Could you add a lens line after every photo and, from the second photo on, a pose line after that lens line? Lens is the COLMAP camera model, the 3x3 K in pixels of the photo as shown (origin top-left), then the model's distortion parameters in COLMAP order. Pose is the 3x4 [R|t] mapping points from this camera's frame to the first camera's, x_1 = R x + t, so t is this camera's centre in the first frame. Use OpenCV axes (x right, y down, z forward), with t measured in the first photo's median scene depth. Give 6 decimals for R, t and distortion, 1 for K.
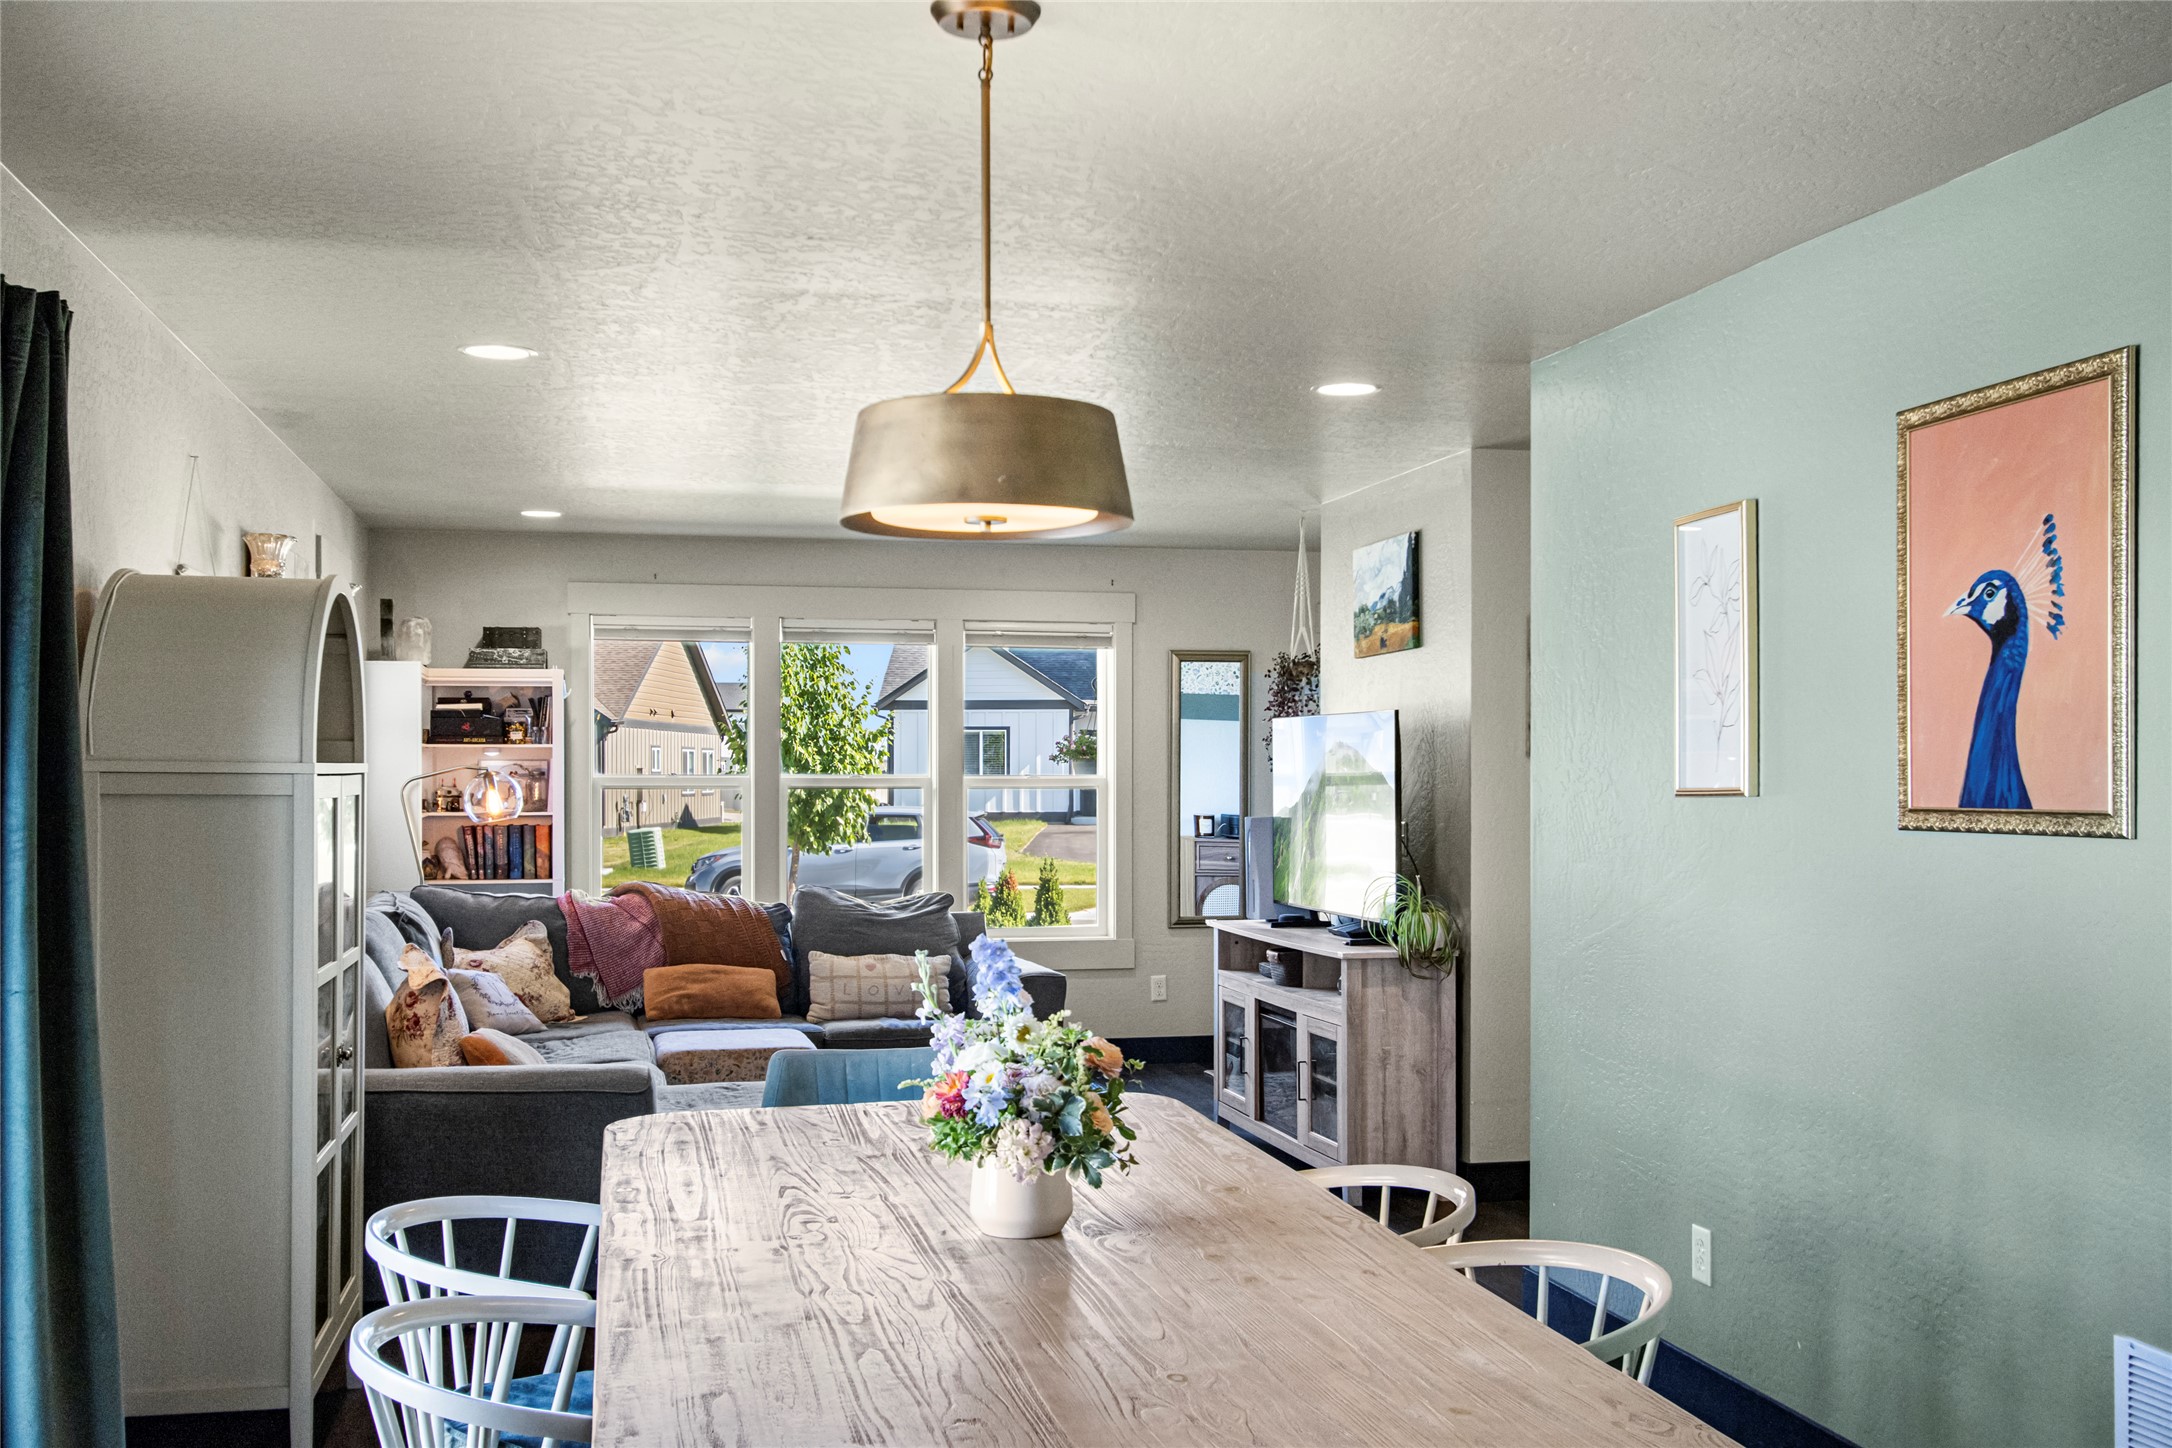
lens RADIAL K [[2236.2, 0, 1087.1], [0, 2236.2, 724.4], [0, 0, 1]] dist [-0.004909, 0.000000]
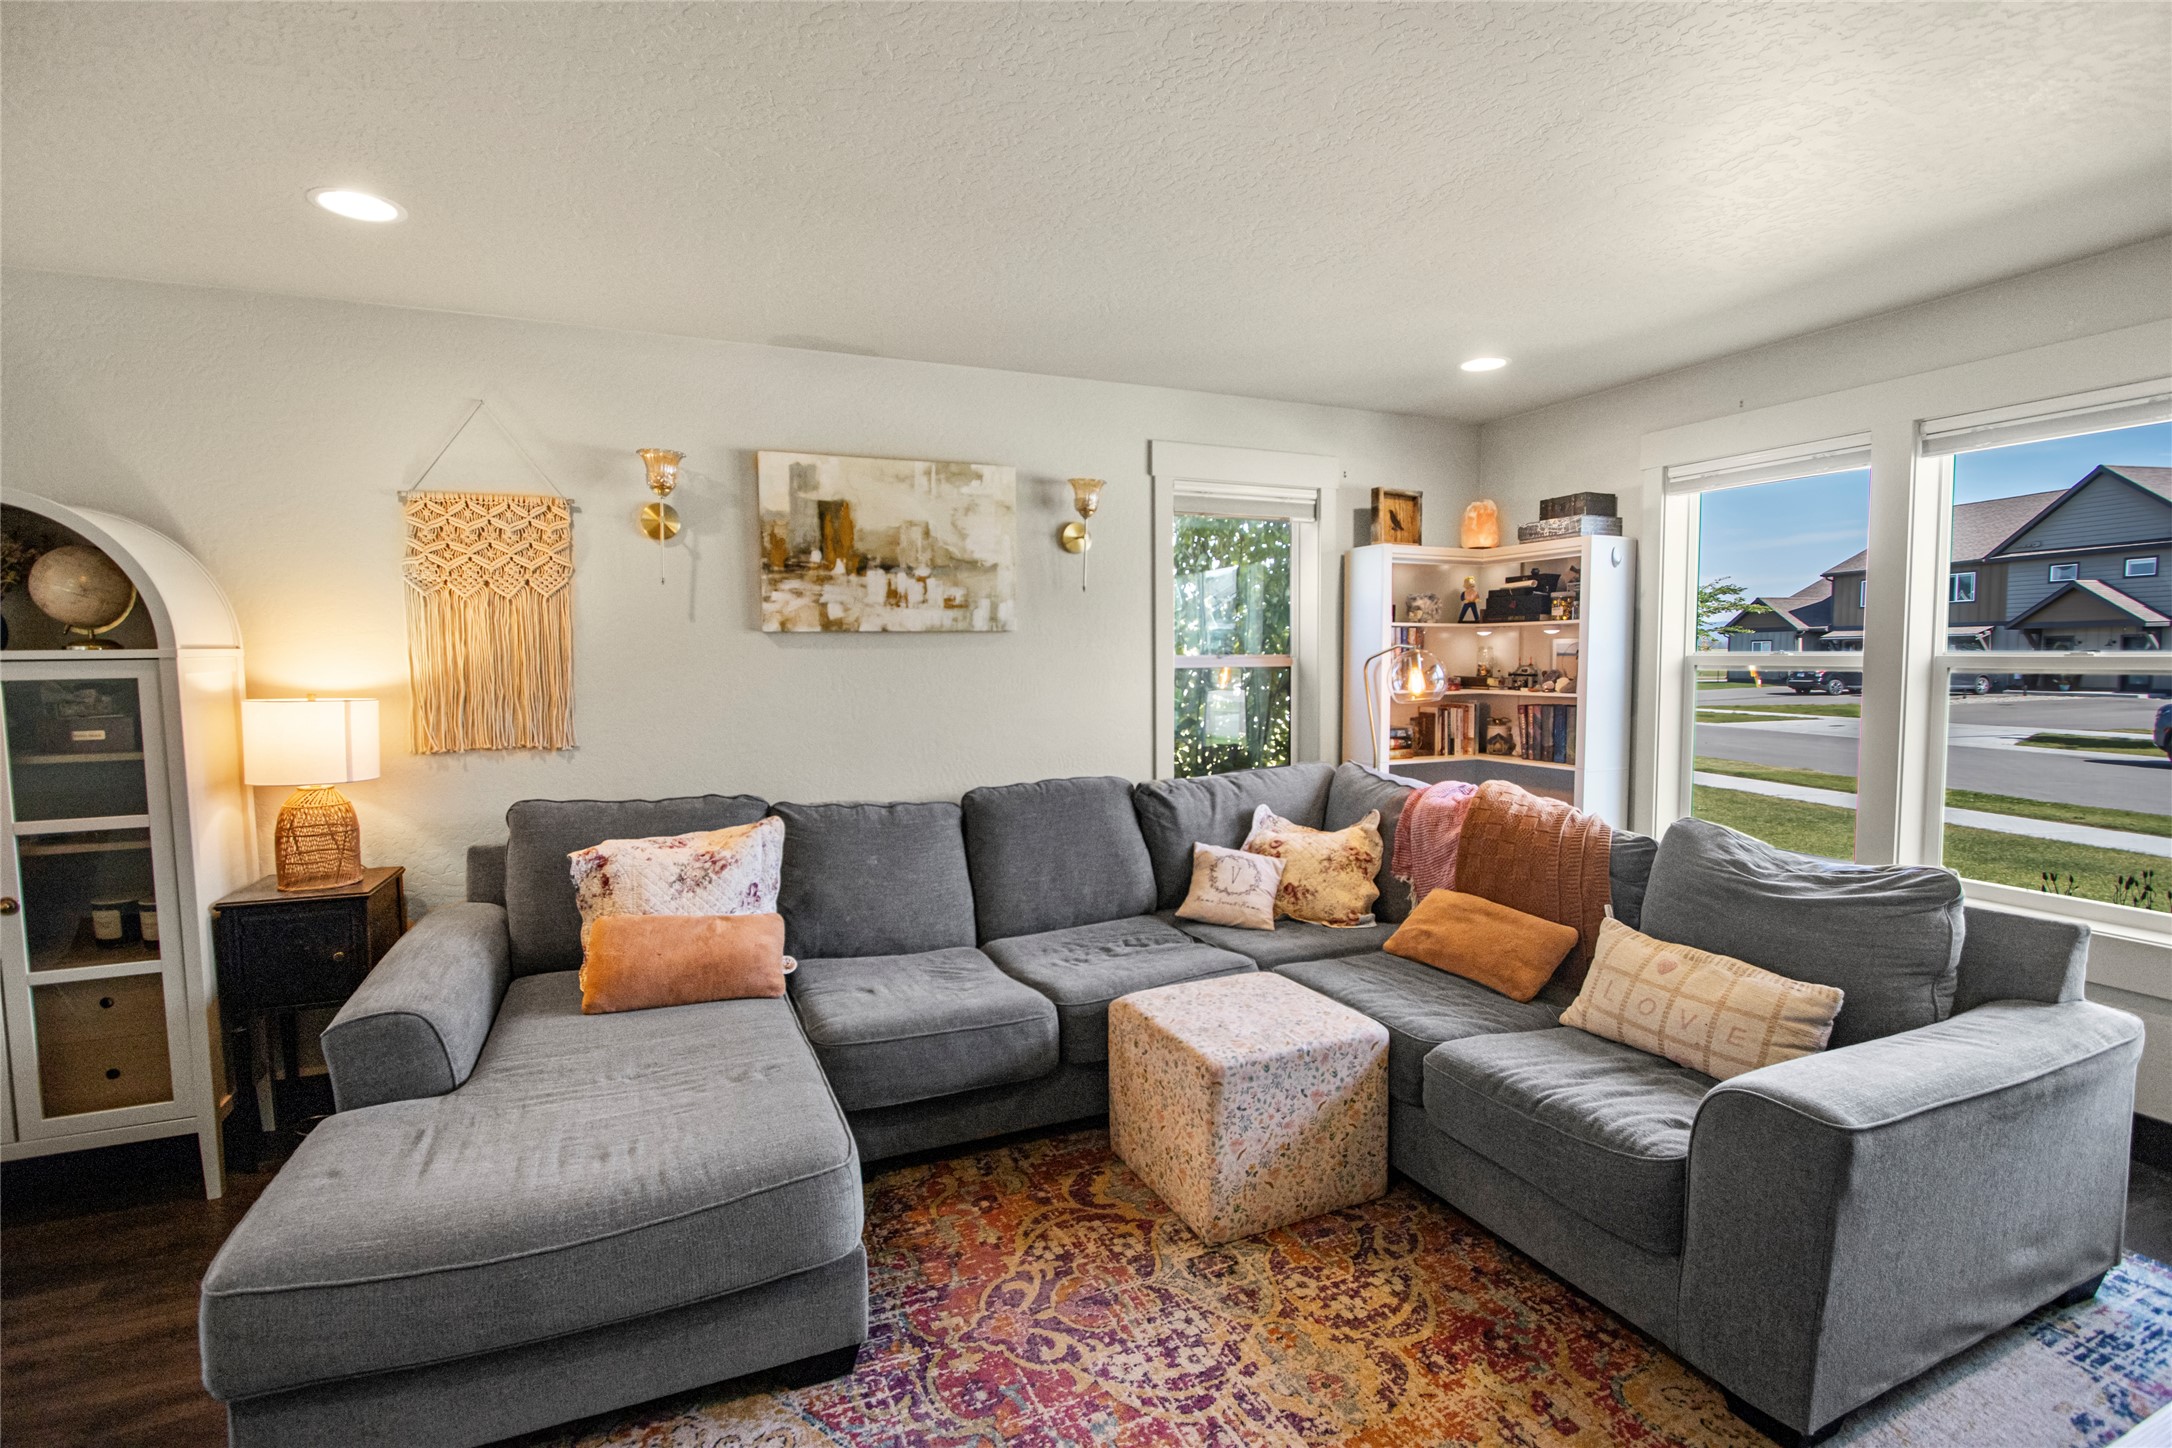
lens RADIAL K [[1019.2, 0, 1075.4], [0, 1019.2, 711.9], [0, 0, 1]] dist [-0.012440, 0.001931]
pose [[0.186751, 0.051732, -0.981044, 0.141961], [0.025737, 0.998012, 0.057526, 0.019402], [0.982070, -0.035992, 0.185048, 0.801704]]
